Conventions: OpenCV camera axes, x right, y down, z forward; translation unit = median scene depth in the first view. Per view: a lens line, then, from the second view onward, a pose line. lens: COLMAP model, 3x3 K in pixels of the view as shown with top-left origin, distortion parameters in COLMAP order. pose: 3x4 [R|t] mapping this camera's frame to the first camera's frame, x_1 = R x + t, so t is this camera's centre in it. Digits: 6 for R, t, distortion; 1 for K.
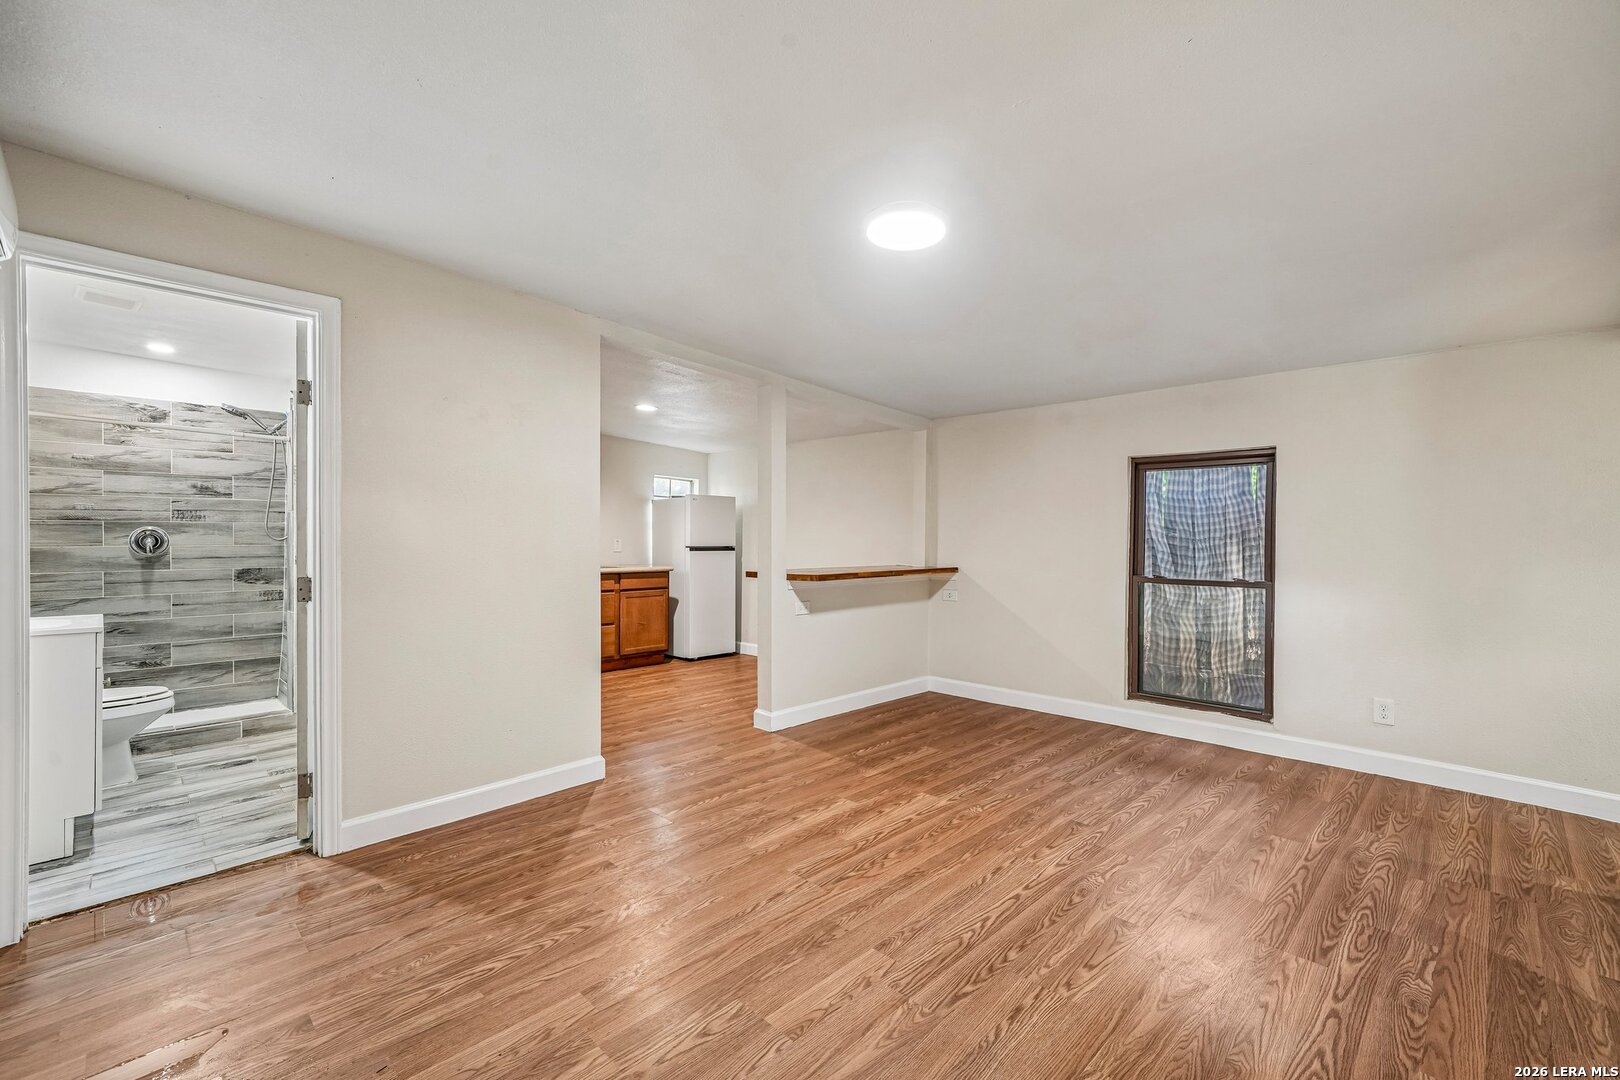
lens RADIAL K [[683.5, 0, 799.9], [0, 683.5, 547.8], [0, 0, 1]] dist [0.000944, 0.001636]
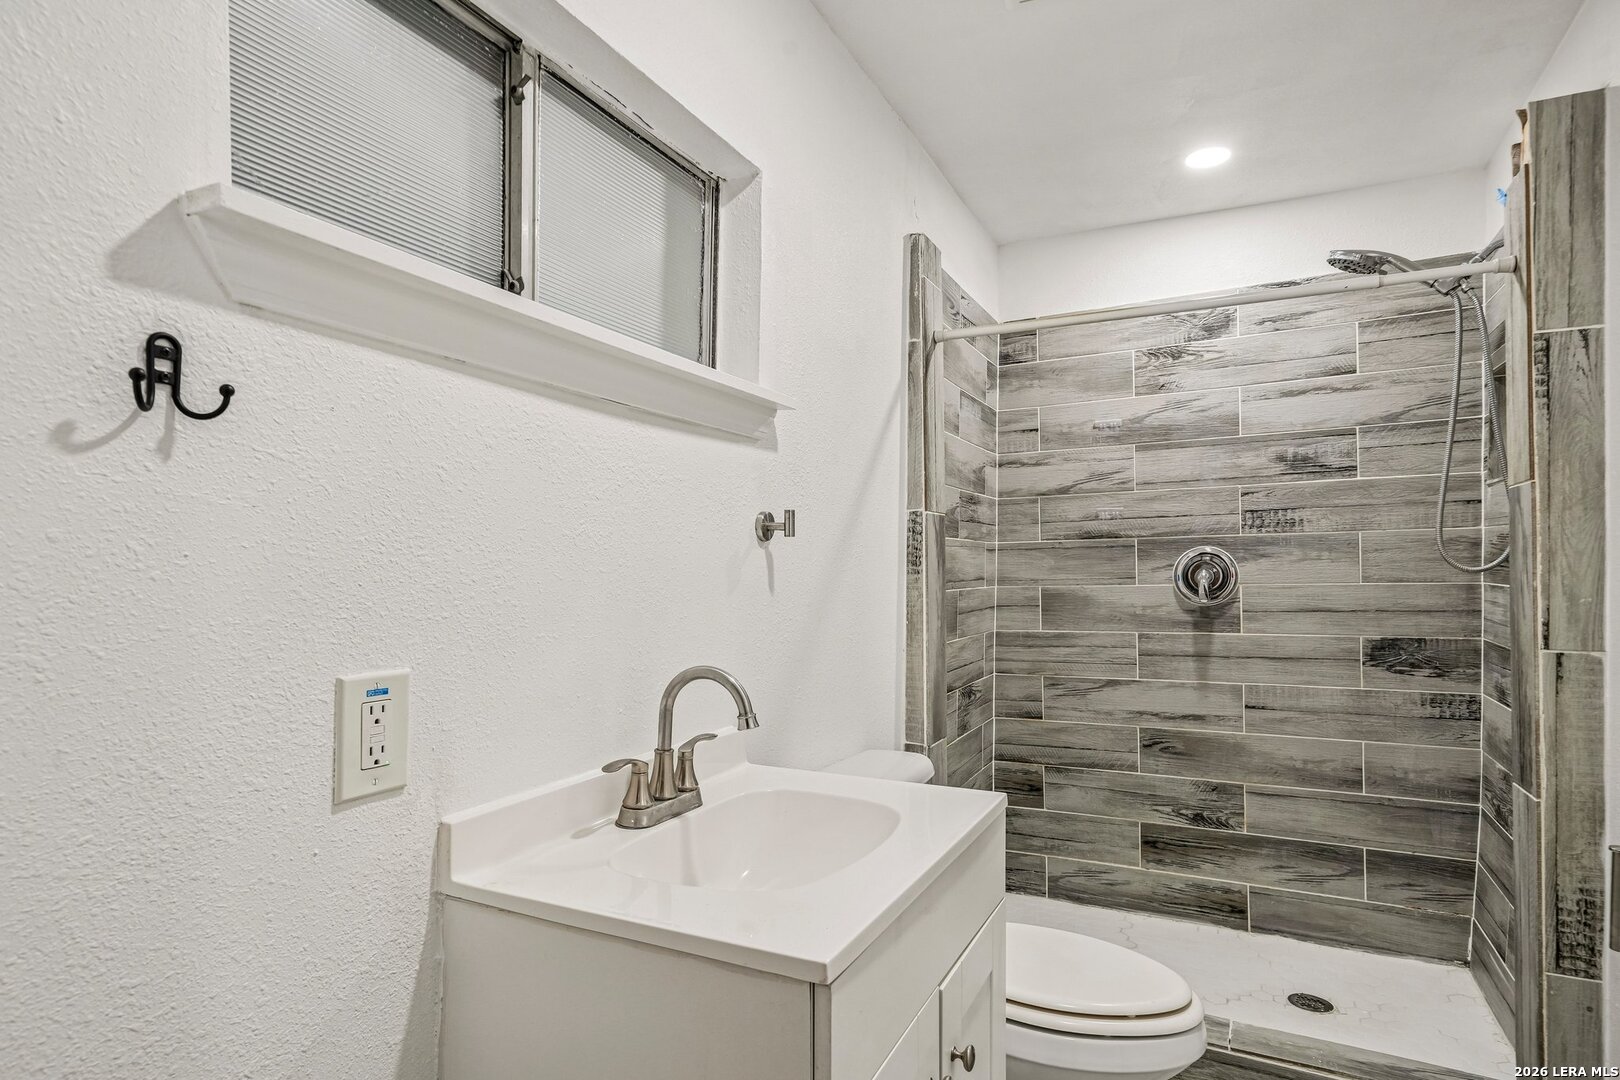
lens RADIAL K [[817.2, 0, 797.7], [0, 817.2, 559.7], [0, 0, 1]] dist [0.000195, 0.001469]
pose [[0.278975, -0.021038, -0.960068, -0.460868], [-0.000607, 0.999756, -0.022084, -0.007704], [0.960298, 0.006744, 0.278894, 0.550256]]
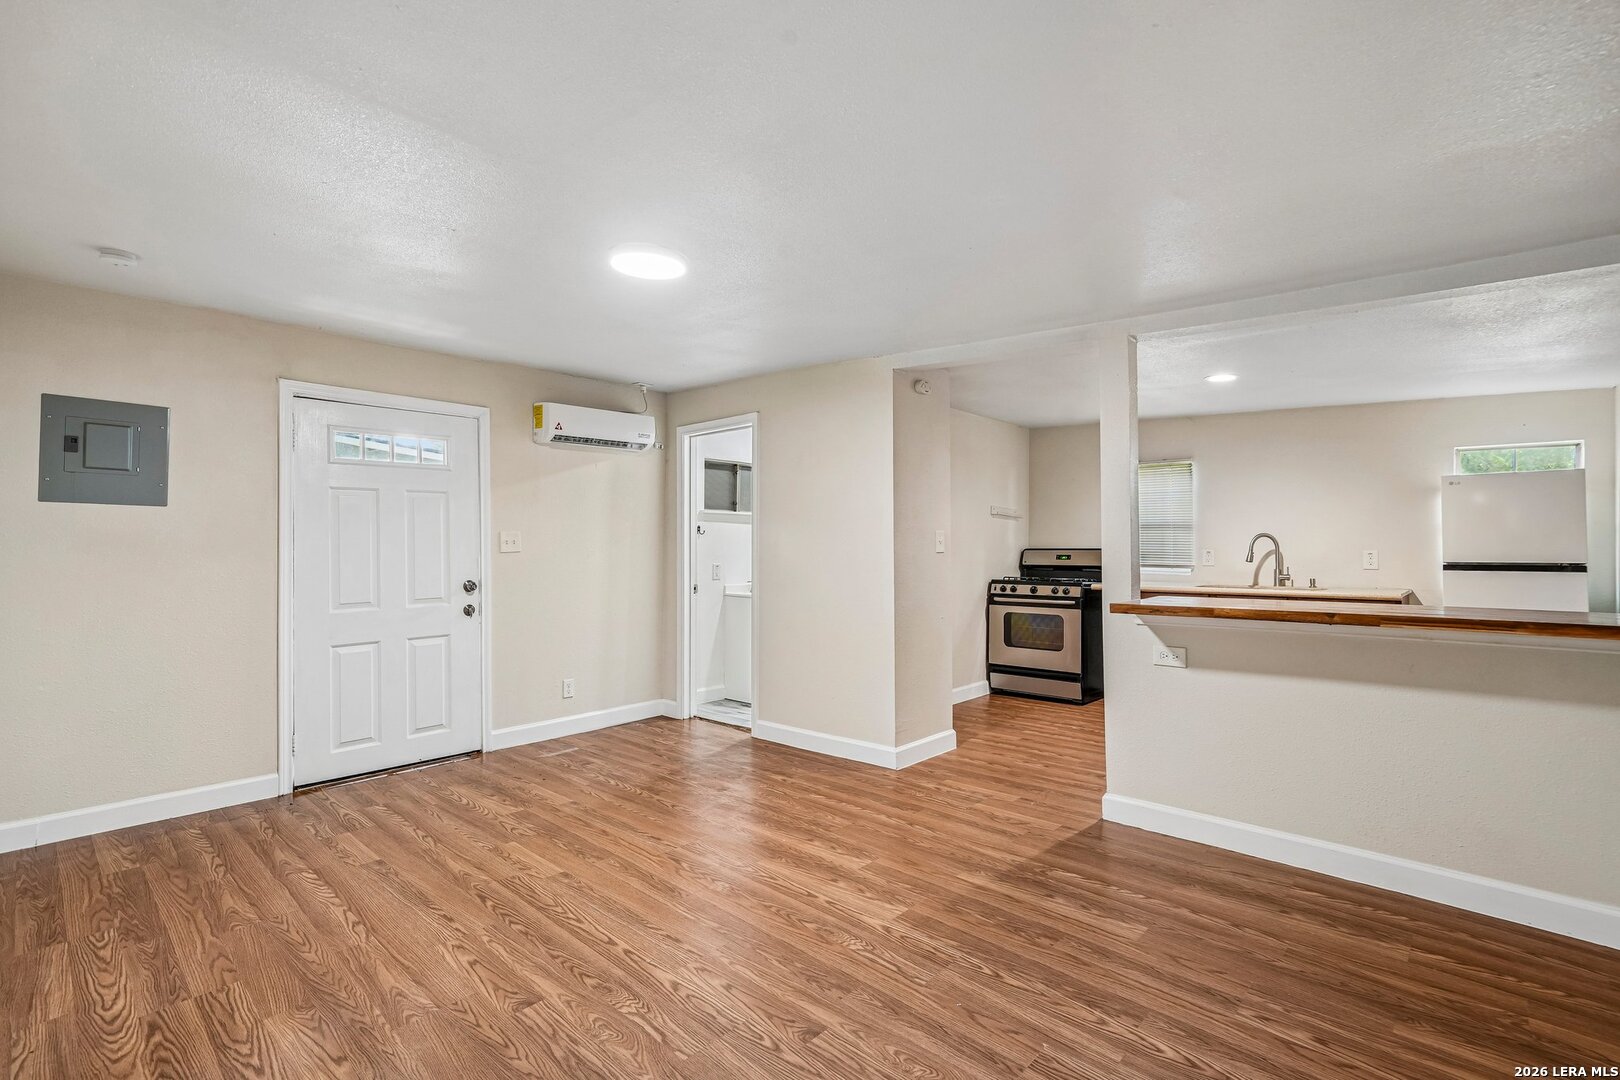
lens RADIAL K [[737.2, 0, 836.7], [0, 737.2, 537.3], [0, 0, 1]] dist [0.005473, 0.001190]
pose [[0.059773, -0.021289, -0.997985, 0.698119], [-0.010792, 0.999700, -0.021972, -0.006447], [0.998154, 0.012084, 0.059525, 0.647673]]
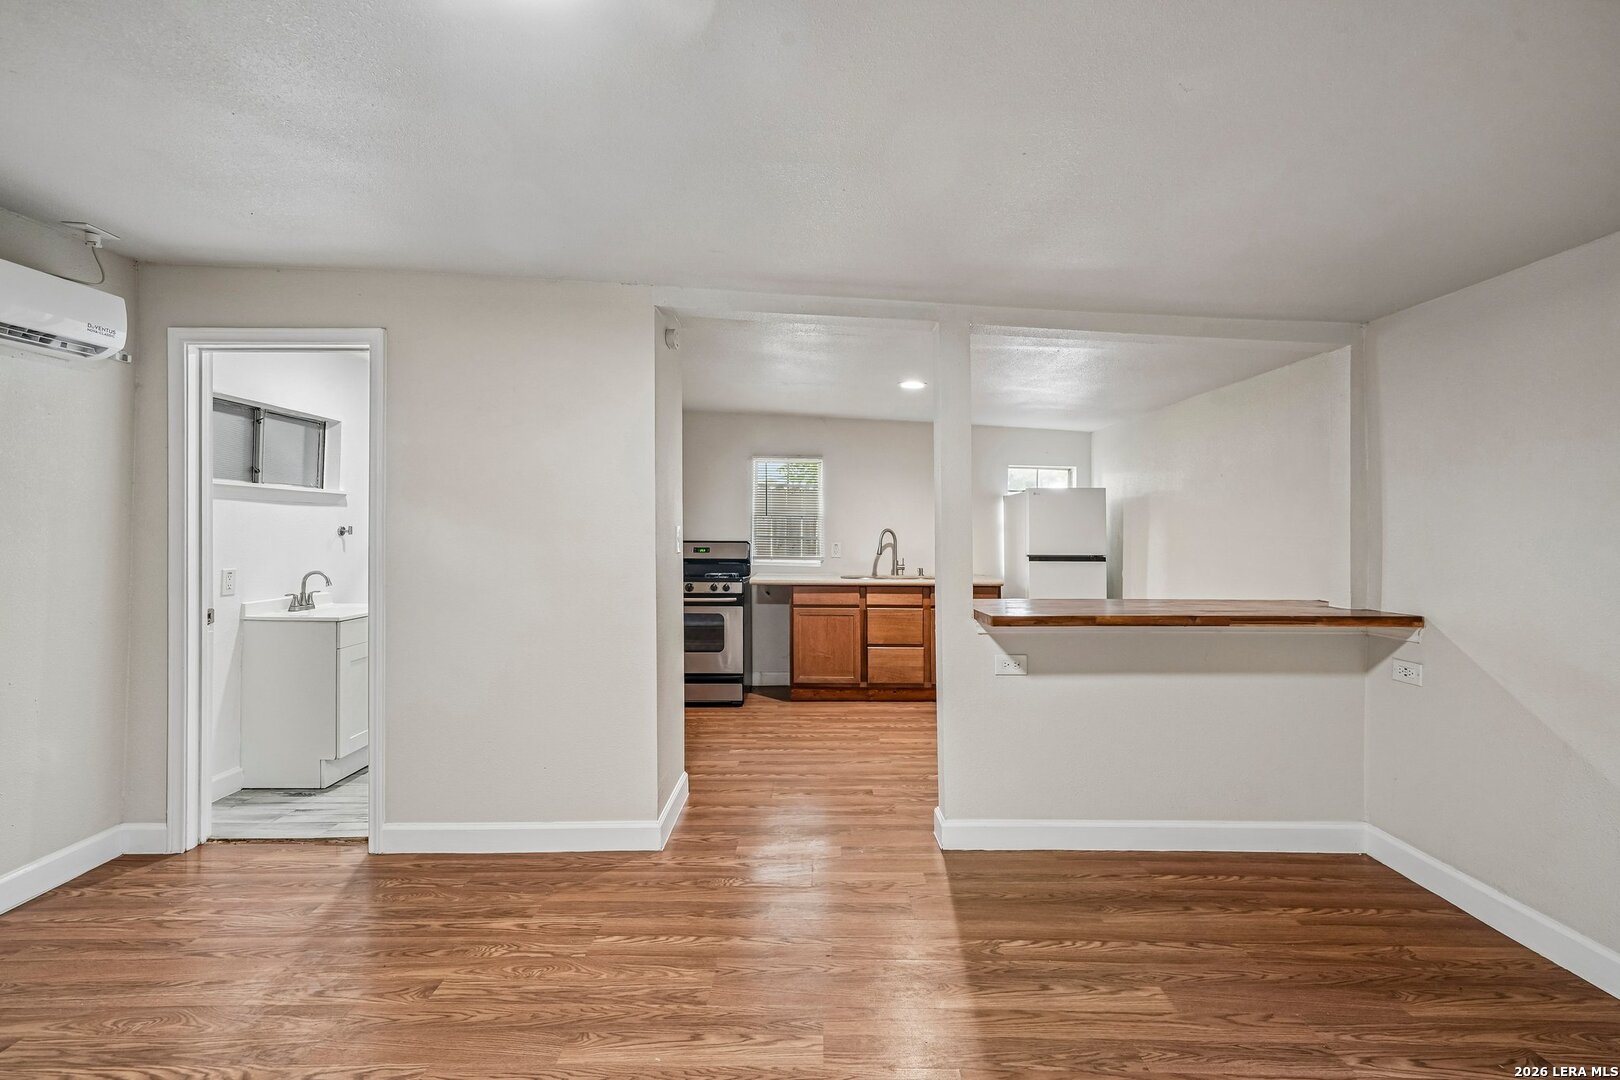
lens RADIAL K [[683.5, 0, 817.0], [0, 683.5, 529.1], [0, 0, 1]] dist [0.000944, 0.001636]
pose [[0.707952, -0.003872, -0.706250, 0.325831], [-0.011087, 0.999801, -0.016594, -0.024439], [0.706174, 0.019578, 0.707768, 0.430530]]
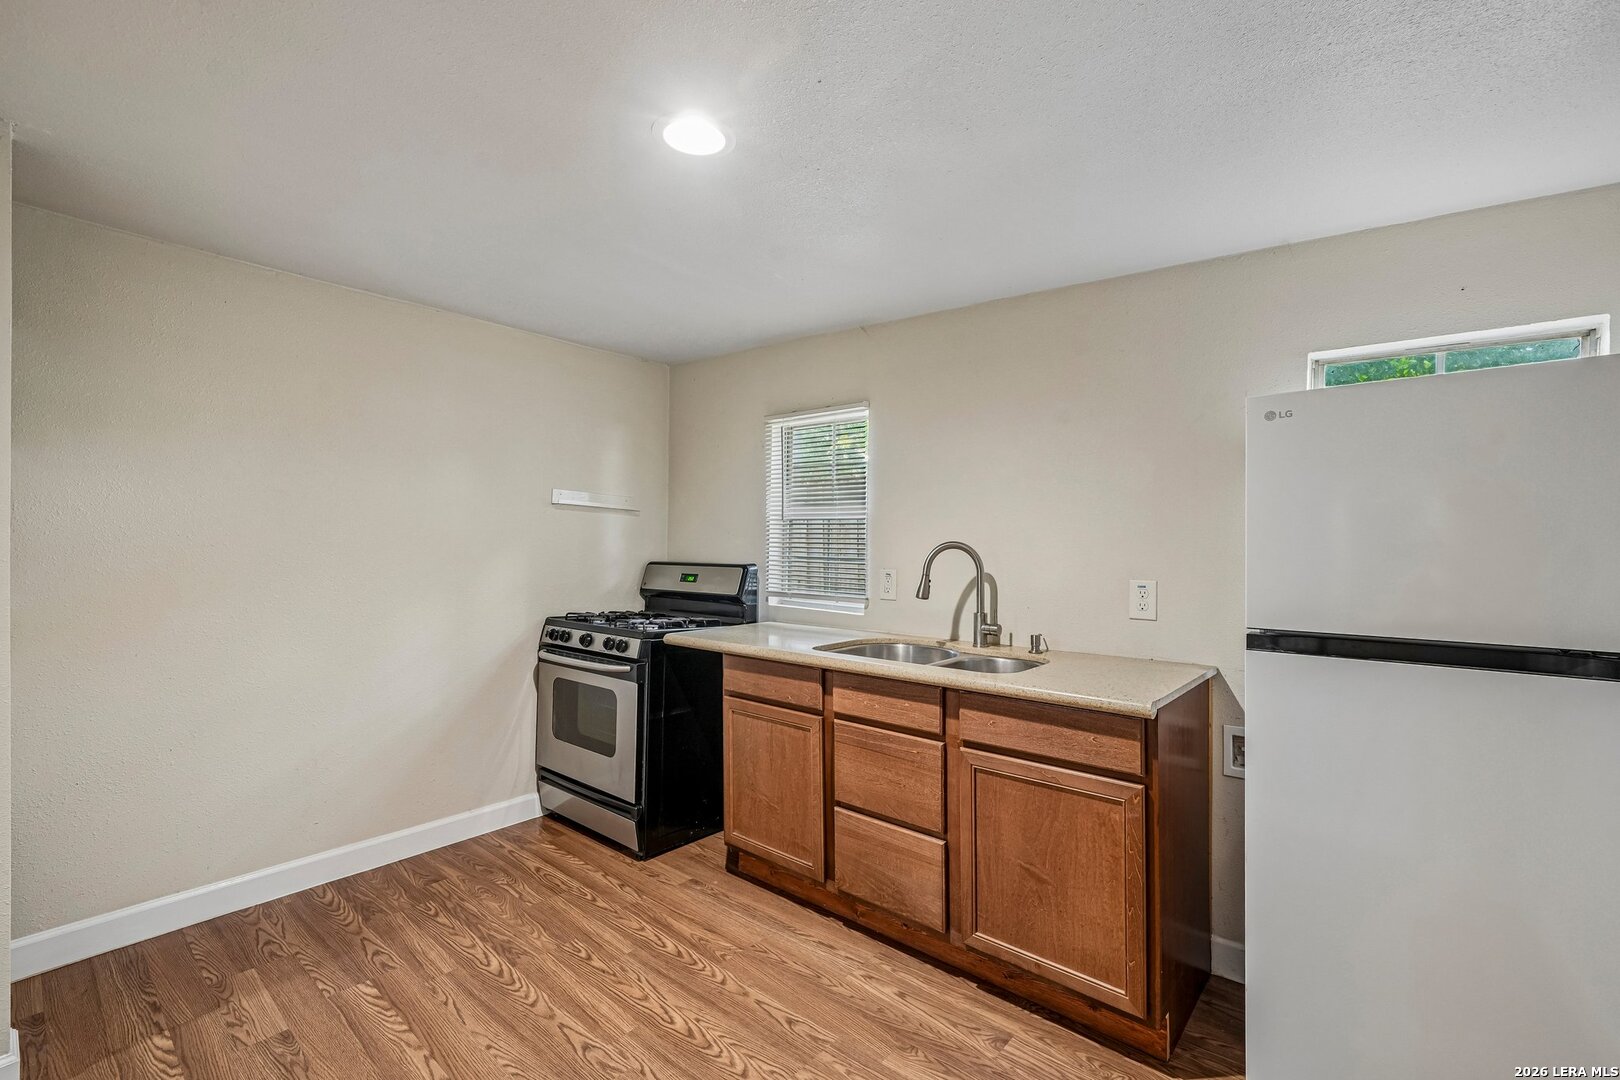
lens RADIAL K [[683.5, 0, 847.6], [0, 683.5, 550.4], [0, 0, 1]] dist [0.000944, 0.001636]
pose [[0.084109, -0.003197, -0.996451, 0.078560], [-0.019546, 0.999797, -0.004858, -0.035997], [0.996265, 0.019885, 0.084029, 1.293326]]
